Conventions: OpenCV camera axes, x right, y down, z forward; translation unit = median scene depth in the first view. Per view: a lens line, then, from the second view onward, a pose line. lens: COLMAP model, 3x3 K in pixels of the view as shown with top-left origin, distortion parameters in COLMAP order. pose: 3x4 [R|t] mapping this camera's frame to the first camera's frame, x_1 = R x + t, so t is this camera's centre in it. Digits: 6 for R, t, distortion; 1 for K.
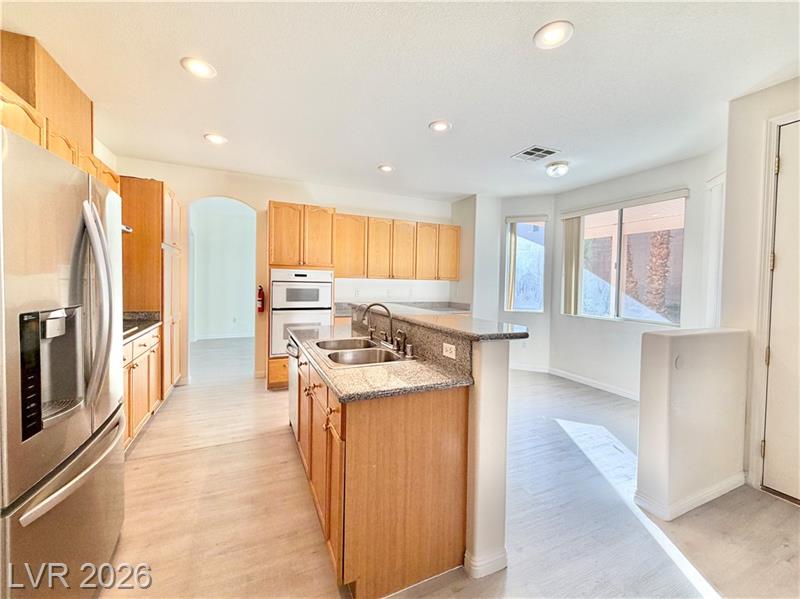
lens RADIAL K [[324.3, 0, 404.4], [0, 324.3, 302.5], [0, 0, 1]] dist [0.011675, -0.000172]
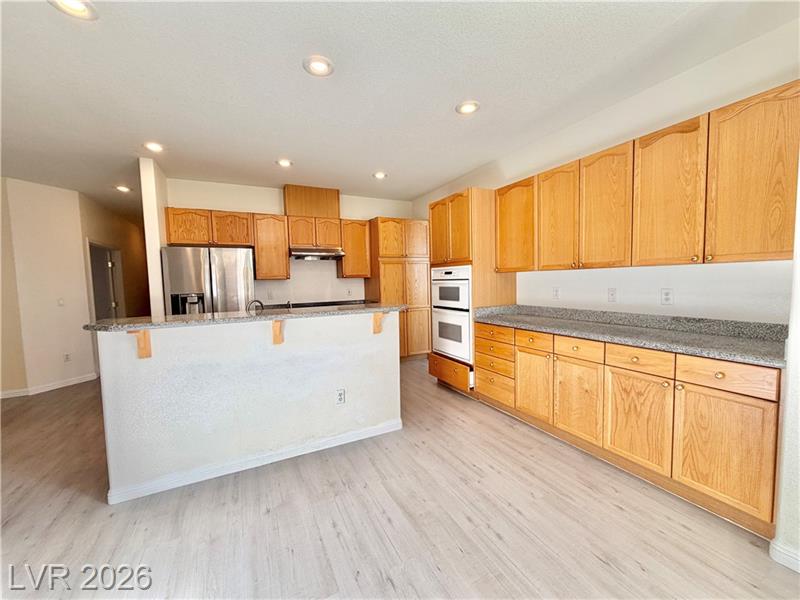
lens RADIAL K [[324.3, 0, 404.4], [0, 324.3, 303.0], [0, 0, 1]] dist [0.011675, -0.000172]
pose [[0.036267, 0.051274, -0.998026, 0.615921], [-0.042699, 0.997850, 0.049713, -0.036792], [0.998430, 0.040812, 0.038378, 0.822811]]
